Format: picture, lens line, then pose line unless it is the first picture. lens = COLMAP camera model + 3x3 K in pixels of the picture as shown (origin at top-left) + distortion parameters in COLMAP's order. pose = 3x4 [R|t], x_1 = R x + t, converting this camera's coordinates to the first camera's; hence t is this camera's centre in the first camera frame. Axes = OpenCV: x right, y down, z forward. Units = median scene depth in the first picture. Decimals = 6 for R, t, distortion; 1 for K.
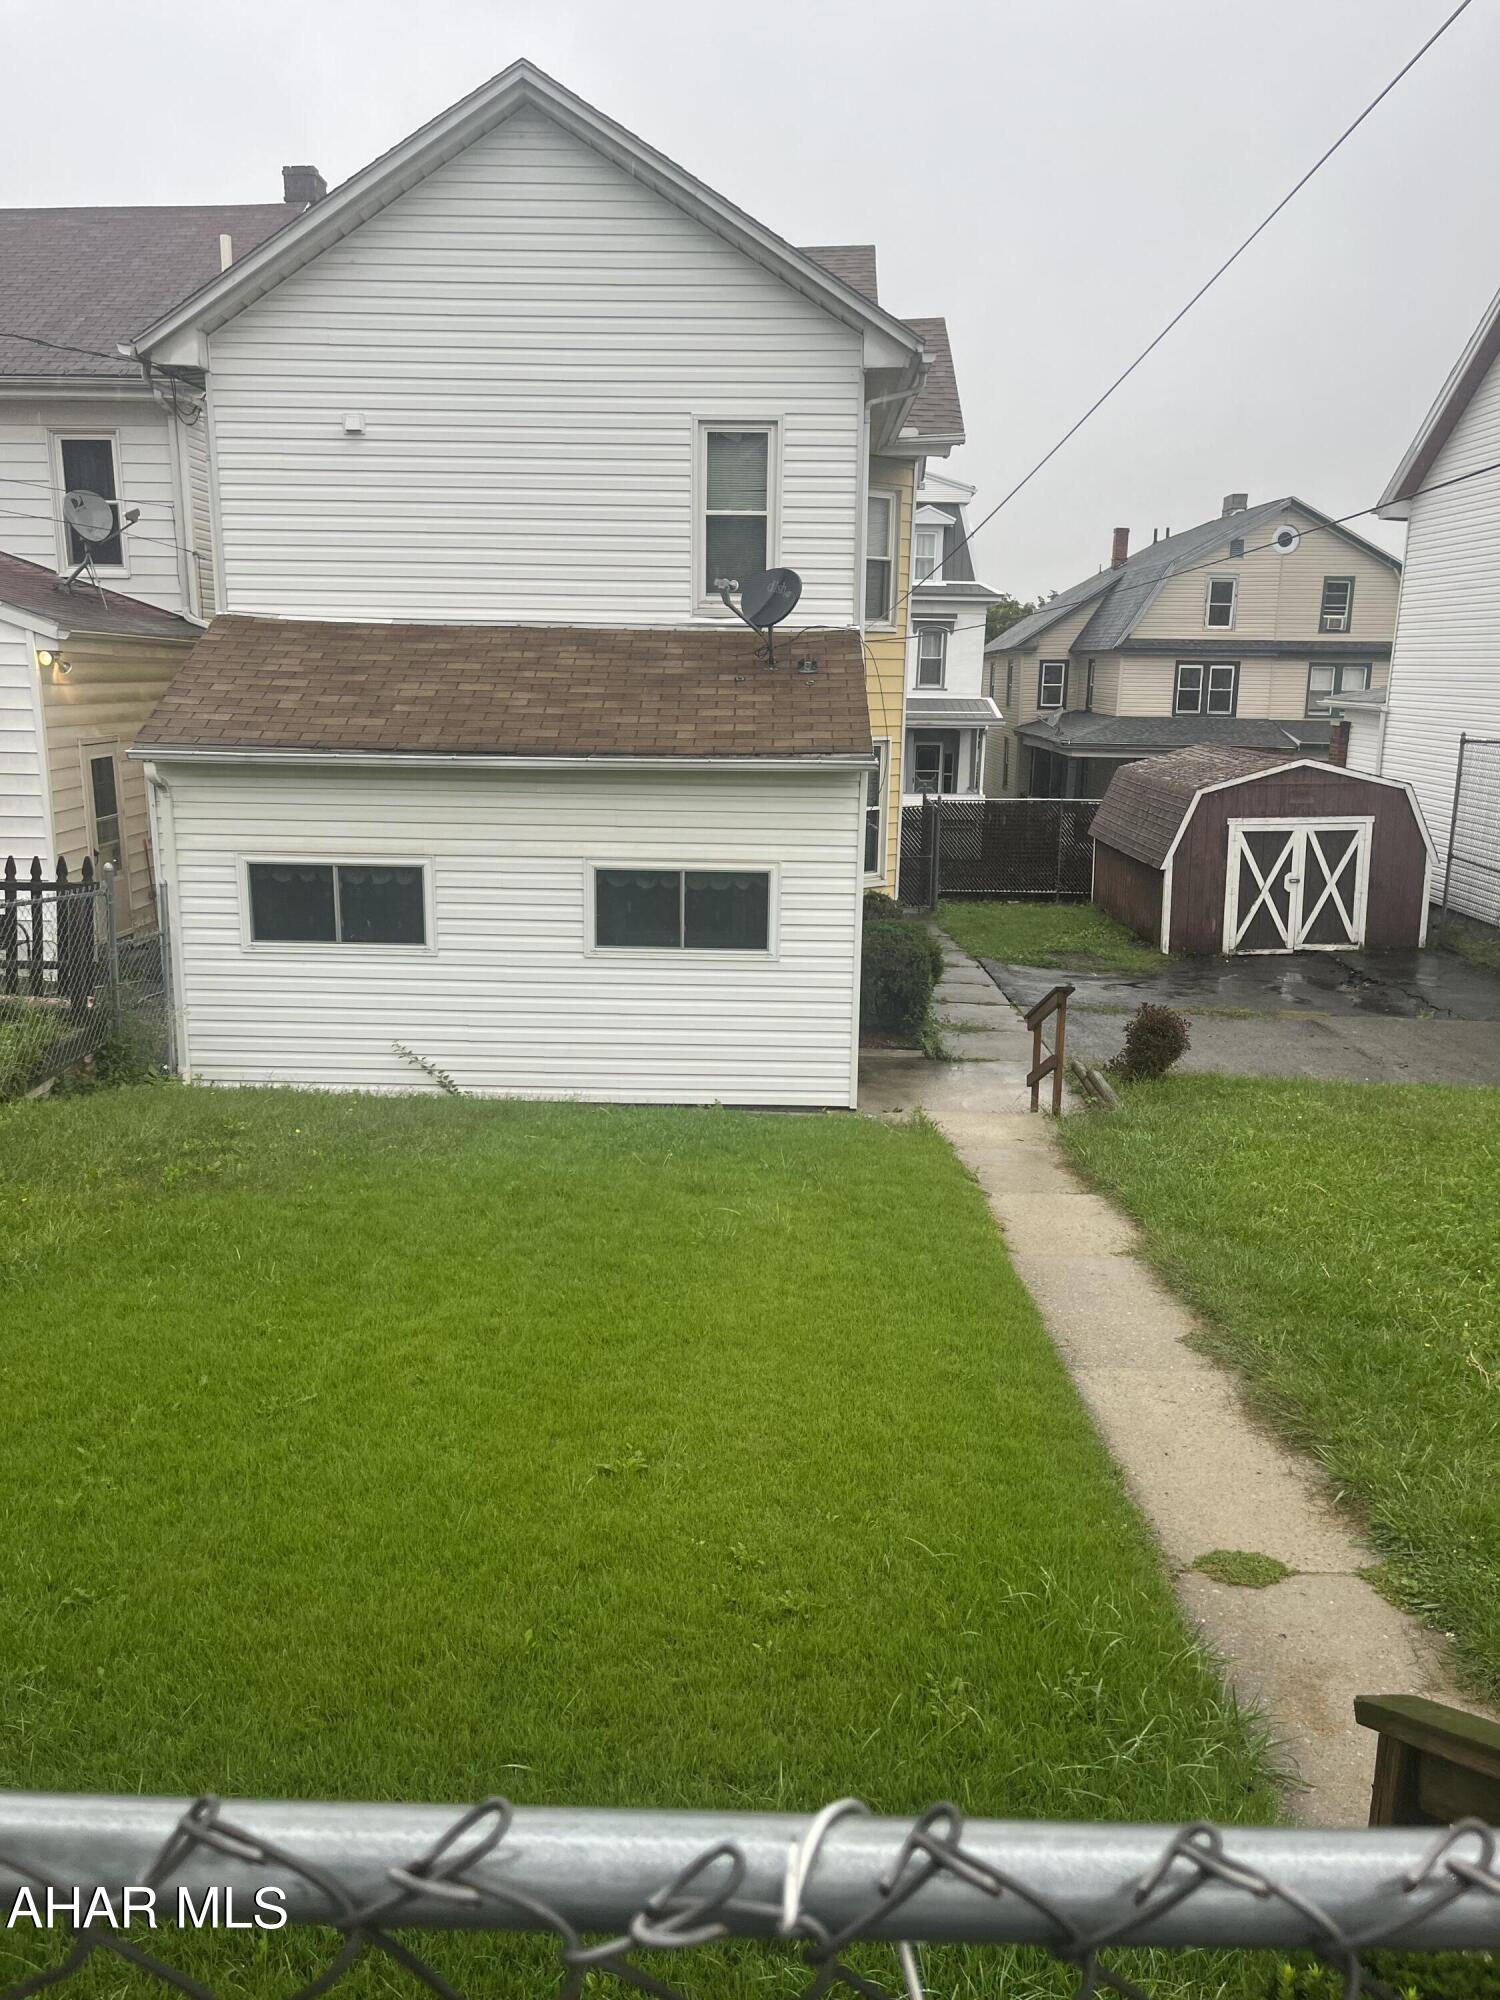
lens RADIAL K [[1506.3, 0, 738.1], [0, 1506.3, 985.0], [0, 0, 1]] dist [0.071446, -0.086595]
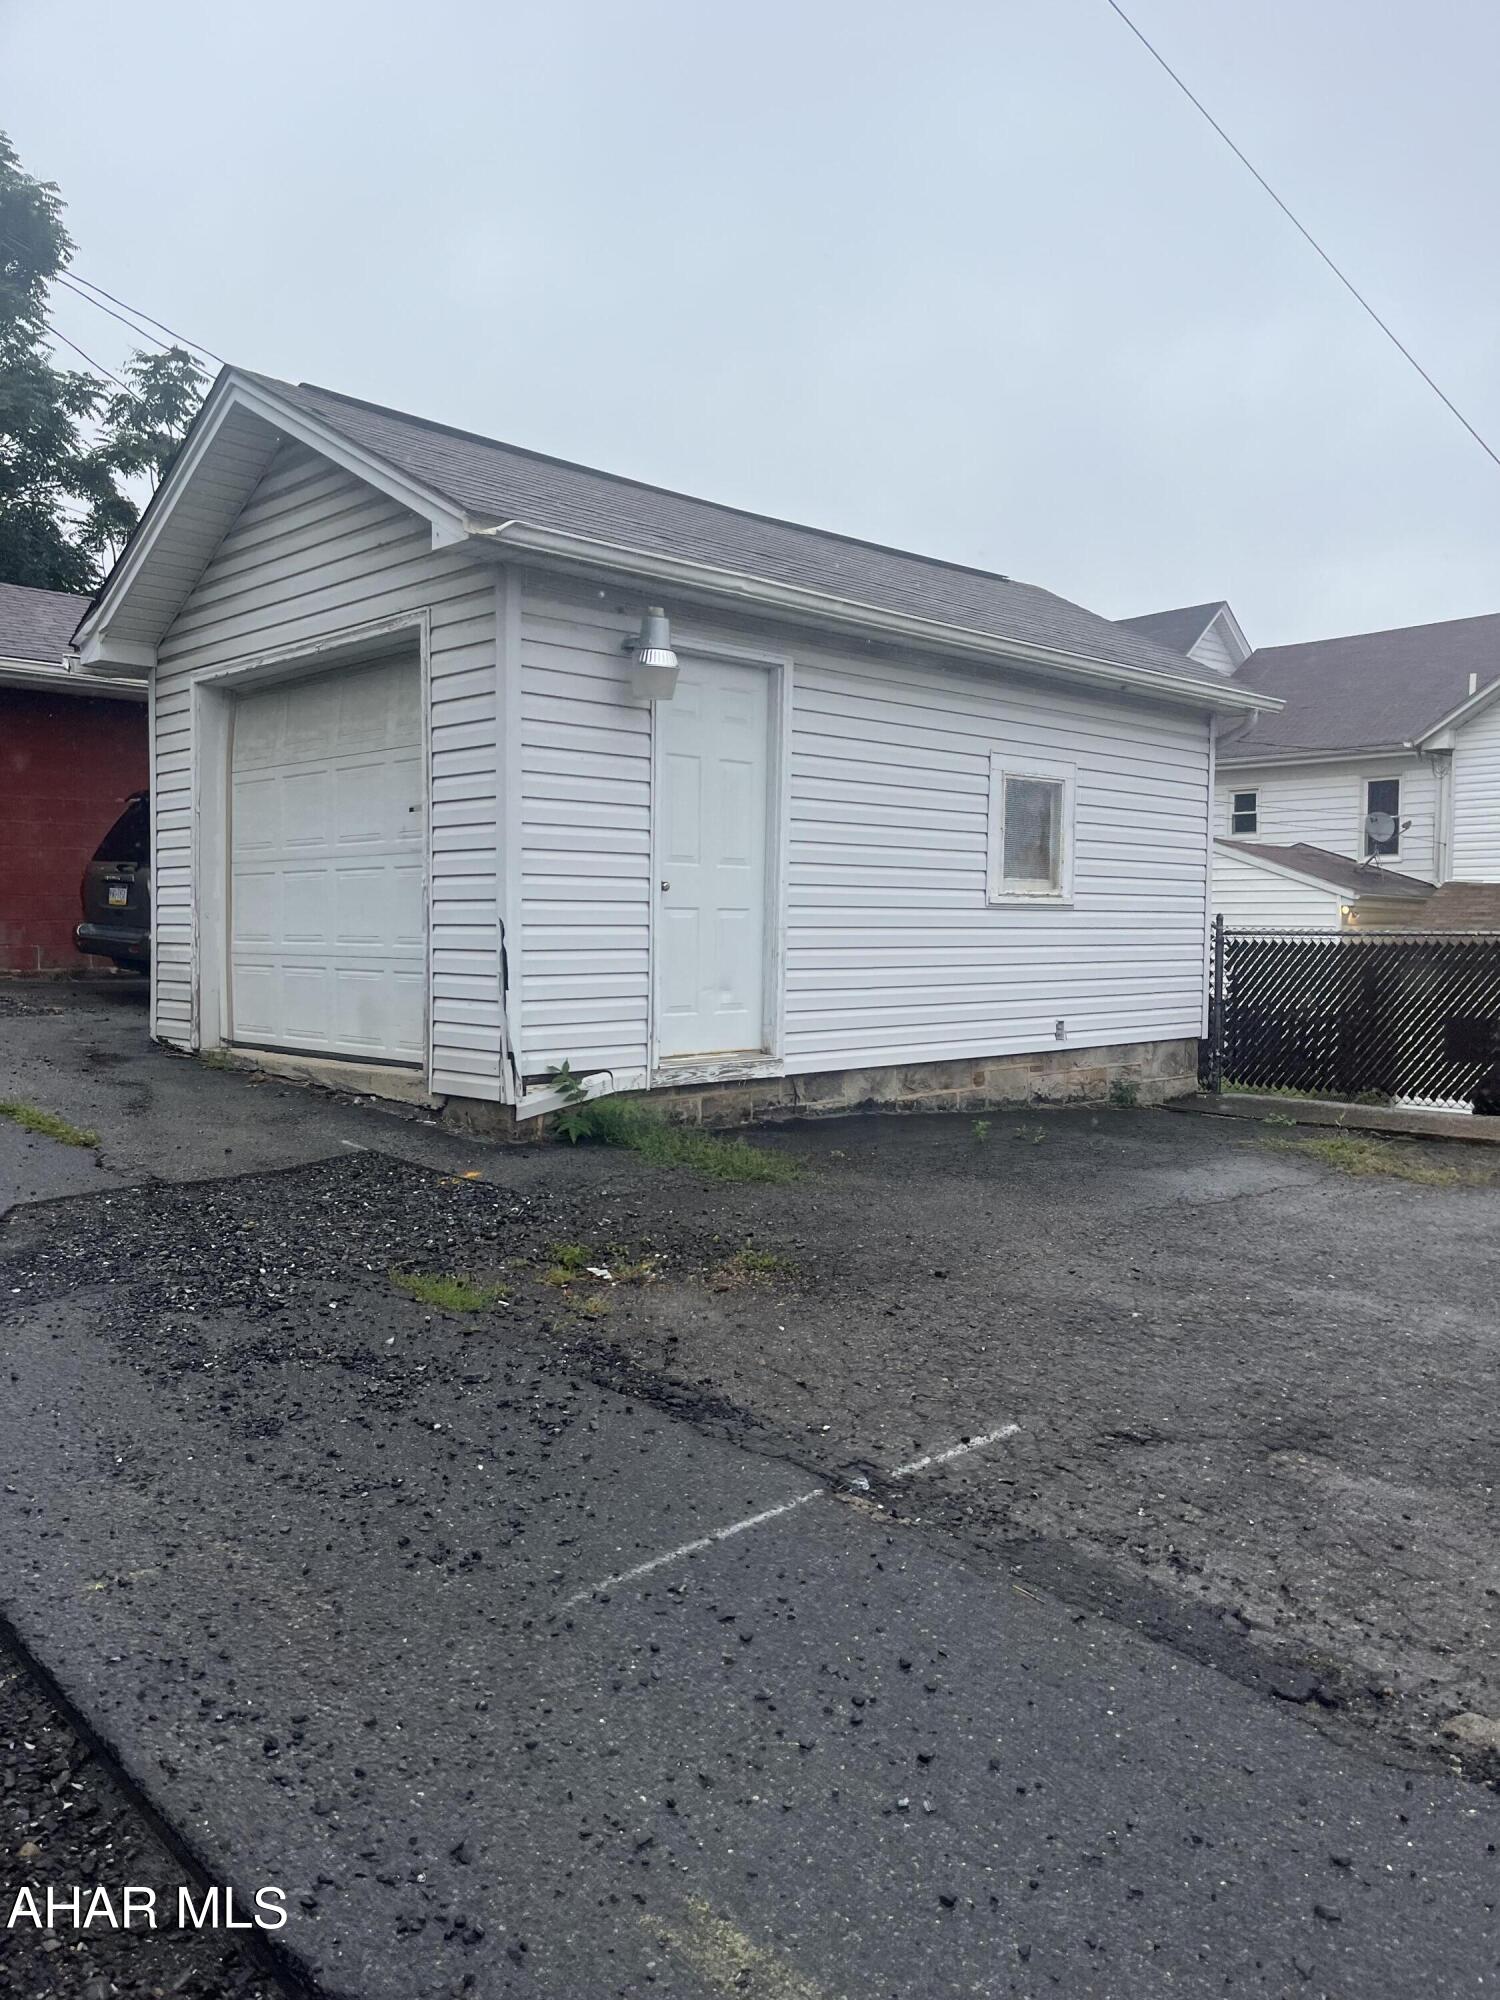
lens RADIAL K [[1506.3, 0, 767.1], [0, 1506.3, 1021.8], [0, 0, 1]] dist [0.071446, -0.086595]
pose [[0.715013, 0.034616, -0.698254, 0.348866], [-0.138693, 0.985946, -0.093143, 0.198031], [0.685216, 0.163441, 0.709765, -0.798102]]
